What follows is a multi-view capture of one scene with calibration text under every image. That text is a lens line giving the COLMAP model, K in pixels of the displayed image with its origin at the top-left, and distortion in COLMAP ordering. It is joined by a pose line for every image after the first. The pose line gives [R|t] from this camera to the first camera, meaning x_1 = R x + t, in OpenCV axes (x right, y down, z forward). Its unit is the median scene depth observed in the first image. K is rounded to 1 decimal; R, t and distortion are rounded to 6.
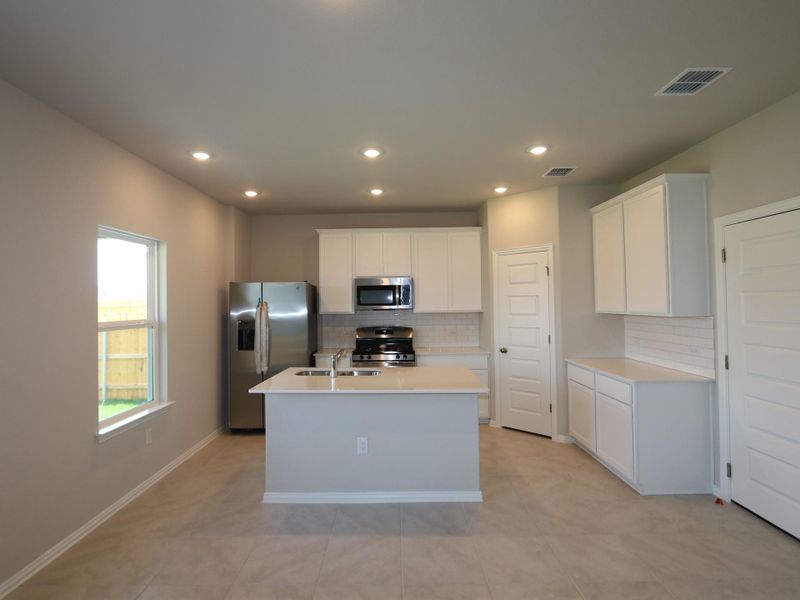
lens RADIAL K [[435.9, 0, 401.9], [0, 435.9, 297.6], [0, 0, 1]] dist [0.002189, 0.000479]
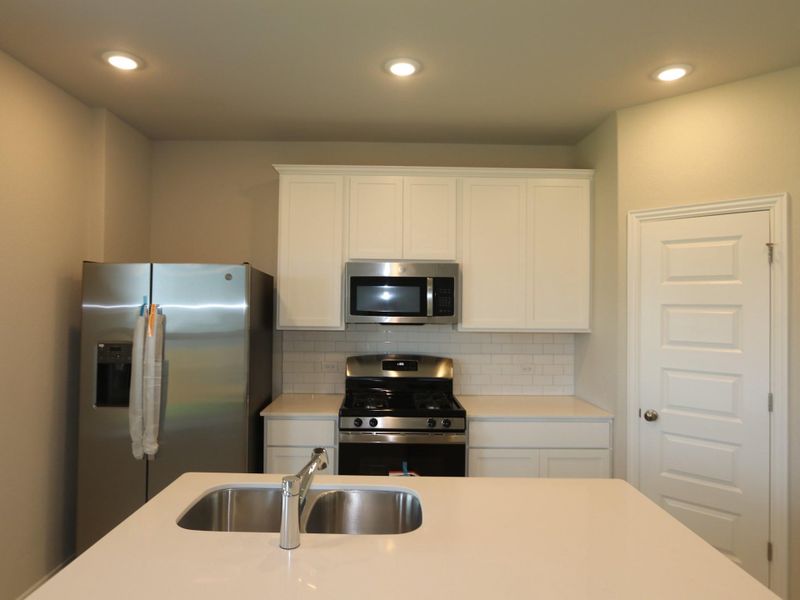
lens RADIAL K [[435.9, 0, 398.0], [0, 435.9, 296.9], [0, 0, 1]] dist [0.002189, 0.000479]
pose [[0.999219, 0.024202, 0.031228, -0.062487], [-0.024285, 0.999702, 0.002298, -0.005590], [-0.031164, -0.003054, 0.999510, 0.480366]]
